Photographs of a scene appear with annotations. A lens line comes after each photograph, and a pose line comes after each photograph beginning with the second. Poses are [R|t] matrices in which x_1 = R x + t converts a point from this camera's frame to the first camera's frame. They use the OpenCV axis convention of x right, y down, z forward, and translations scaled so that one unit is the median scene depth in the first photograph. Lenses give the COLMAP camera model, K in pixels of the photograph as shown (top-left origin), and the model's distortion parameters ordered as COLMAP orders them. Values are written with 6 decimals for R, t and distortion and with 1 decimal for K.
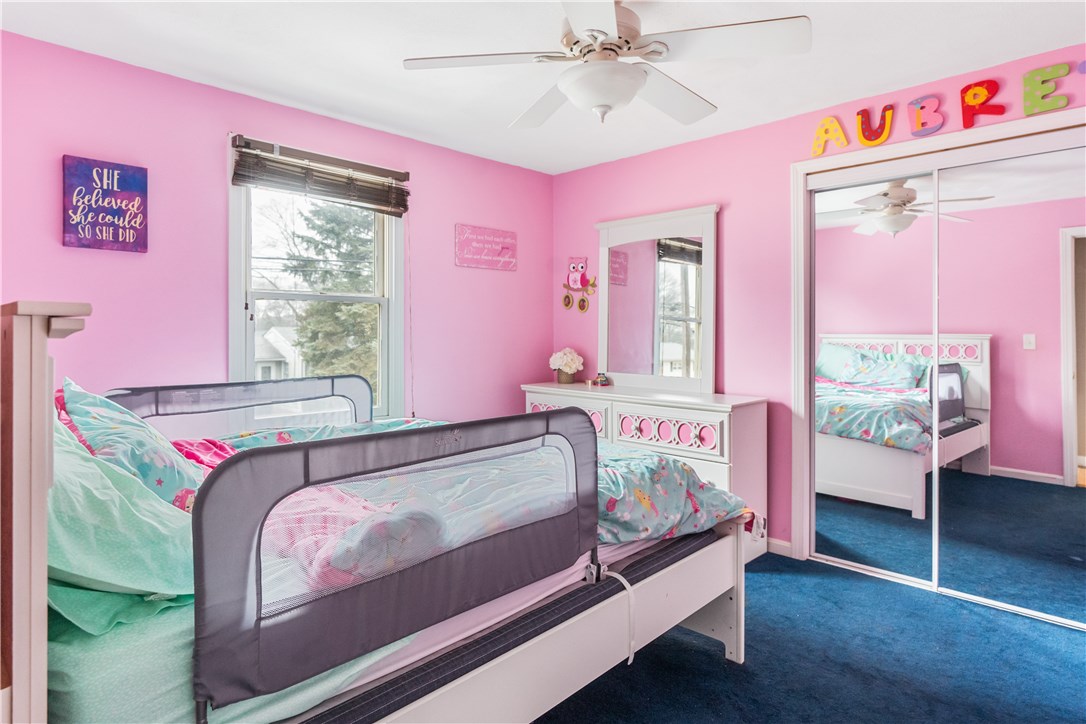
lens RADIAL K [[580.9, 0, 545.1], [0, 580.9, 330.5], [0, 0, 1]] dist [-0.000387, 0.000146]
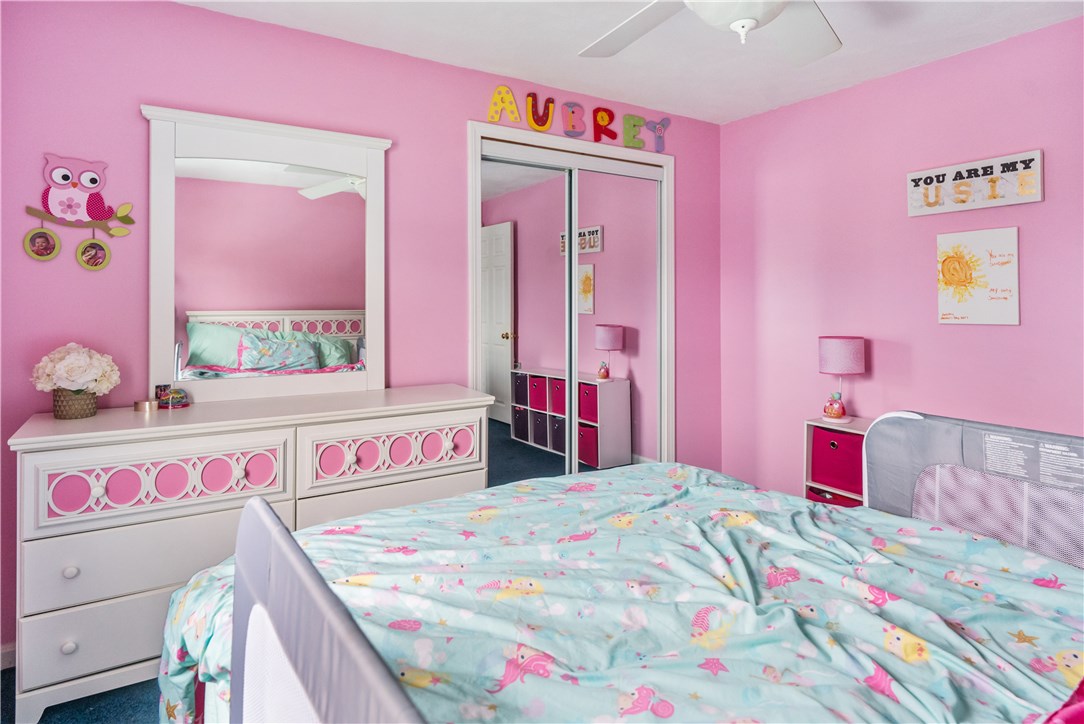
lens RADIAL K [[650.1, 0, 544.3], [0, 650.1, 301.1], [0, 0, 1]] dist [-0.000172, 0.000171]
pose [[0.222231, 0.006446, 0.974973, -0.403617], [0.000240, 0.999978, -0.006666, -0.001239], [-0.974994, 0.001715, 0.222225, 0.508141]]
